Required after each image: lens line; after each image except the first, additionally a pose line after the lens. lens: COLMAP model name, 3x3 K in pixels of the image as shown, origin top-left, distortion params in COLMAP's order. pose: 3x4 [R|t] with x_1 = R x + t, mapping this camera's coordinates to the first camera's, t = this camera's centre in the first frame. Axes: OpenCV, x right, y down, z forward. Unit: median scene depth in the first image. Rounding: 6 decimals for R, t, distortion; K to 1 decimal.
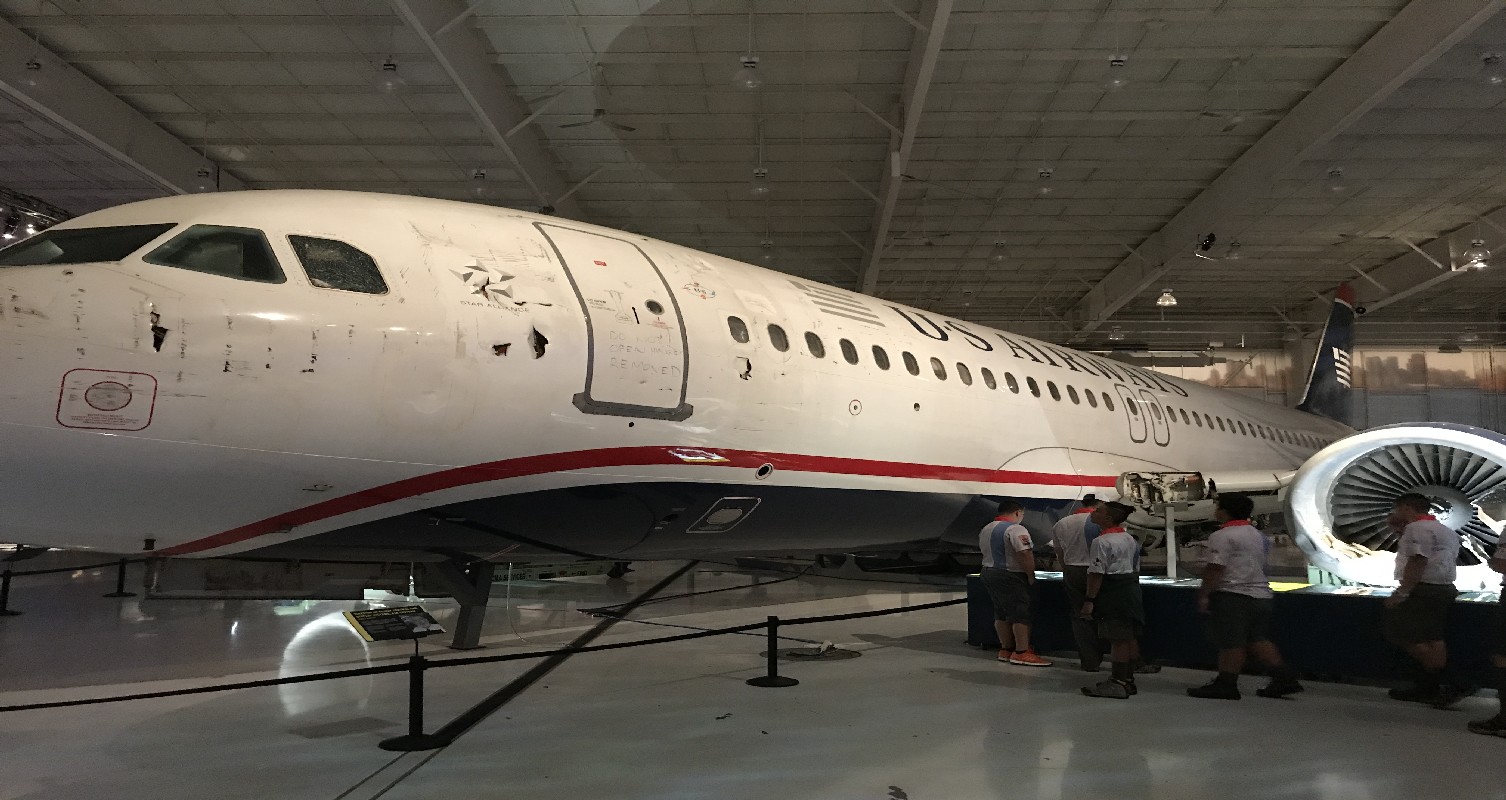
lens RADIAL K [[1248.4, 0, 755.8], [0, 1248.4, 331.2], [0, 0, 1]] dist [-0.002692, 0.006682]
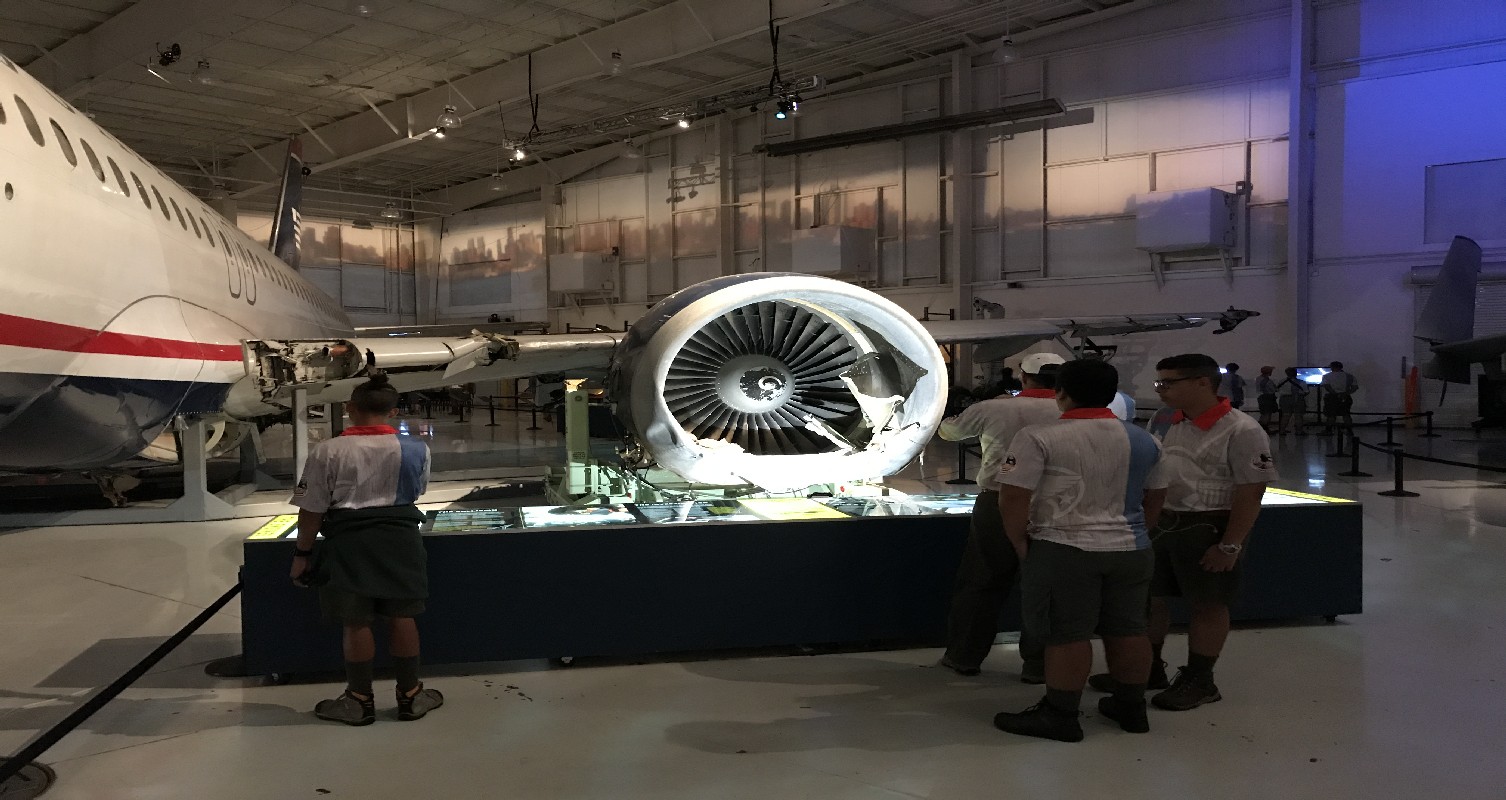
lens RADIAL K [[1224.8, 0, 728.7], [0, 1224.8, 443.0], [0, 0, 1]] dist [0.019312, -0.005727]
pose [[0.635853, -0.056639, 0.769729, -0.025969], [-0.087401, 0.985605, 0.144723, 0.025974], [-0.766846, -0.159298, 0.621749, 0.199101]]
